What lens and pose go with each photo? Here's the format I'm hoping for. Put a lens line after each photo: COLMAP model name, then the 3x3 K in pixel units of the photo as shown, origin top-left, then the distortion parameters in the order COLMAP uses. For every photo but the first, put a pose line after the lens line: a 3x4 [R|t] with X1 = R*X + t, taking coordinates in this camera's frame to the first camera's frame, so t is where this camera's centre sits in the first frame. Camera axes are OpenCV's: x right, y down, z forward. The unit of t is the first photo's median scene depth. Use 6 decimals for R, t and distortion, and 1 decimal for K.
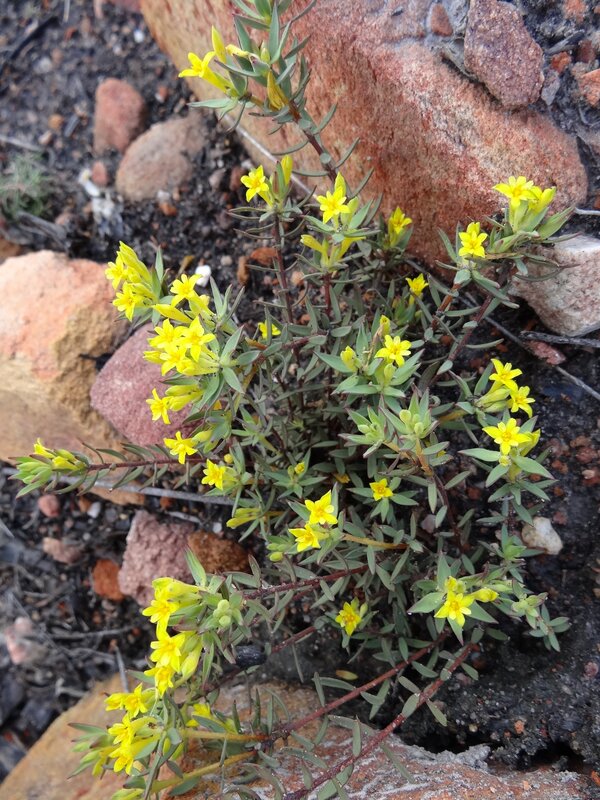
lens RADIAL K [[616.2, 0, 300.0], [0, 616.2, 400.0], [0, 0, 1]] dist [0.006236, 0.007544]
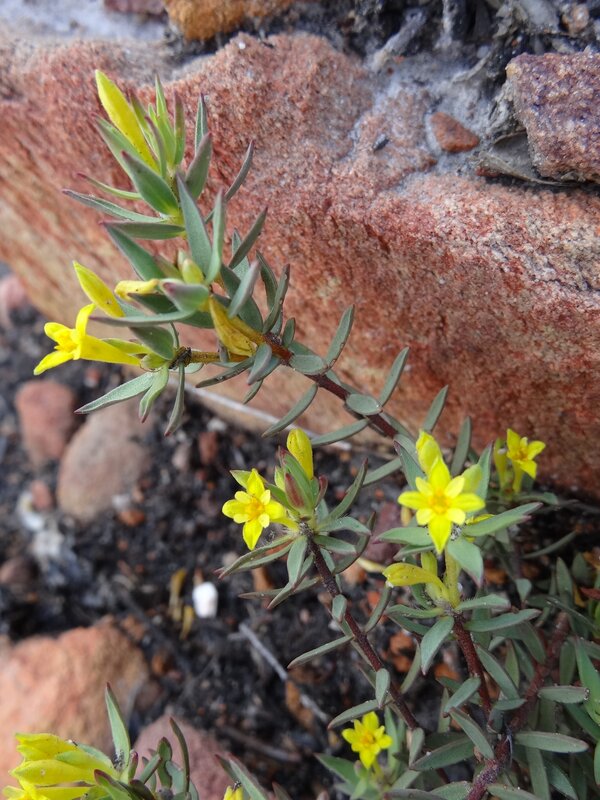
lens RADIAL K [[616.2, 0, 300.0], [0, 616.2, 400.0], [0, 0, 1]] dist [0.006236, 0.007544]
pose [[0.932544, -0.357369, 0.051469, -0.029801], [0.355845, 0.885564, -0.298582, -0.235675], [0.061125, 0.296756, 0.952995, 0.456948]]
